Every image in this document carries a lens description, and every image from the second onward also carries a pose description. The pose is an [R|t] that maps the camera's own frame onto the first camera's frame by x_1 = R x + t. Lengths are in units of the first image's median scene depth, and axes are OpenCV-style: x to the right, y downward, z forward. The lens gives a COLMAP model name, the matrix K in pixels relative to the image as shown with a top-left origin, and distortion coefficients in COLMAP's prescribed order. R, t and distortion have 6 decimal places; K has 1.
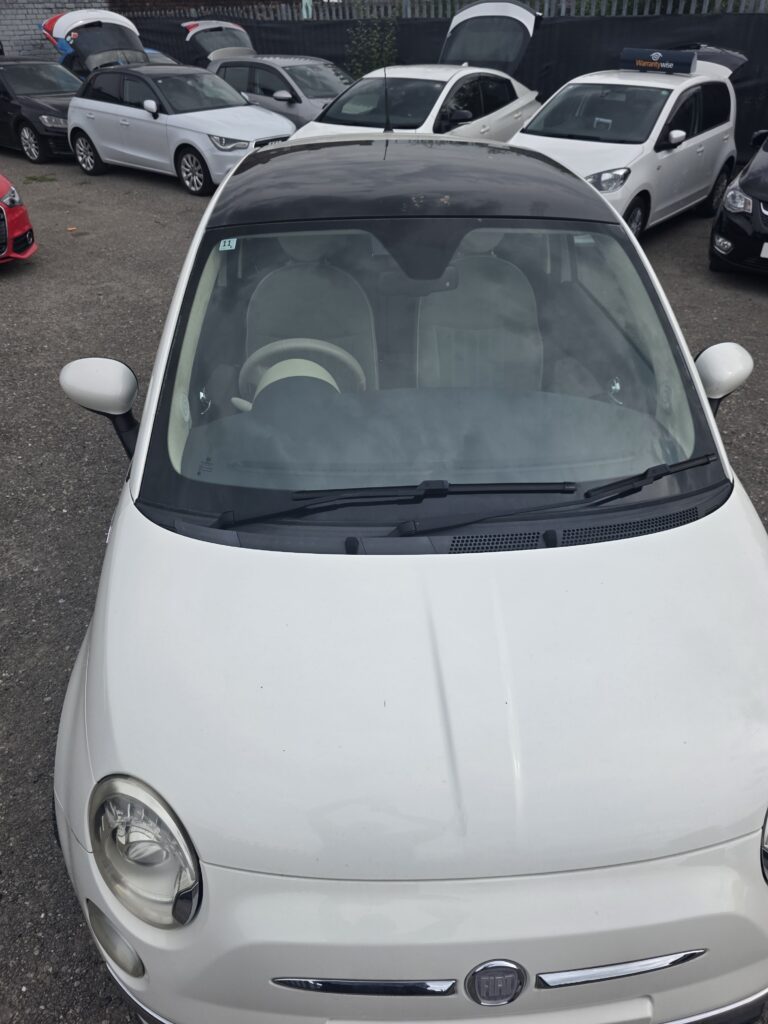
lens RADIAL K [[689.6, 0, 383.3], [0, 689.6, 516.8], [0, 0, 1]] dist [0.031055, -0.035403]
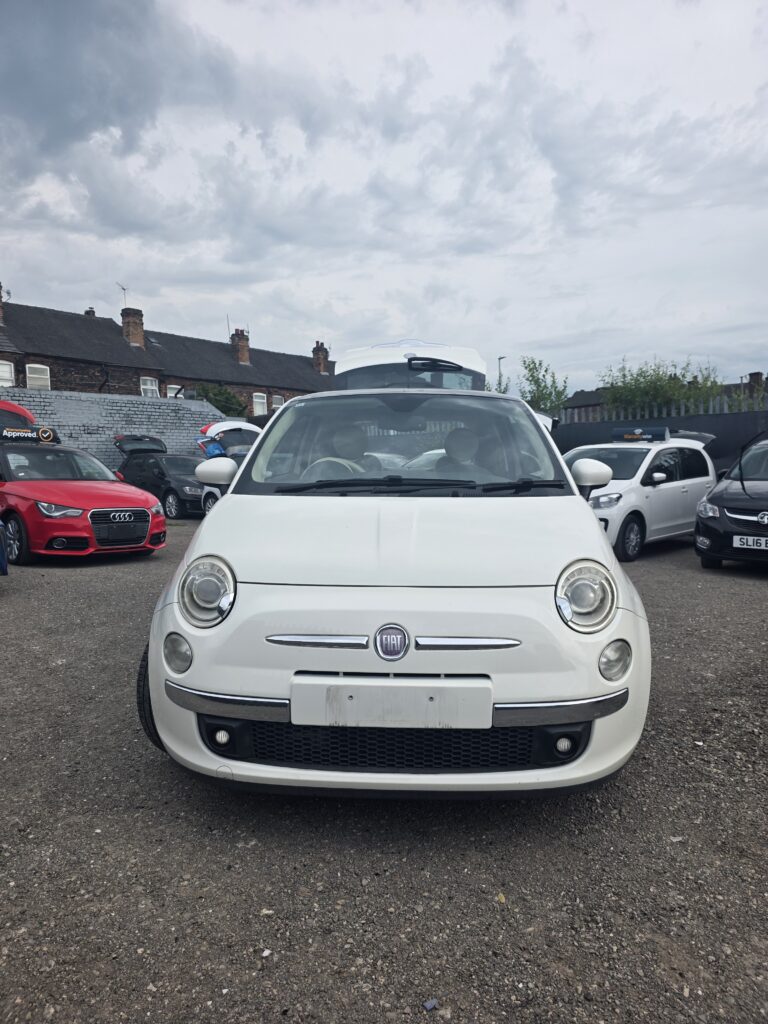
lens RADIAL K [[689.6, 0, 383.6], [0, 689.6, 506.7], [0, 0, 1]] dist [0.031055, -0.035403]
pose [[0.993815, 0.008939, -0.110687, 0.054803], [-0.066496, 0.846195, -0.528709, 0.215197], [0.088936, 0.532799, 0.841556, -0.104140]]
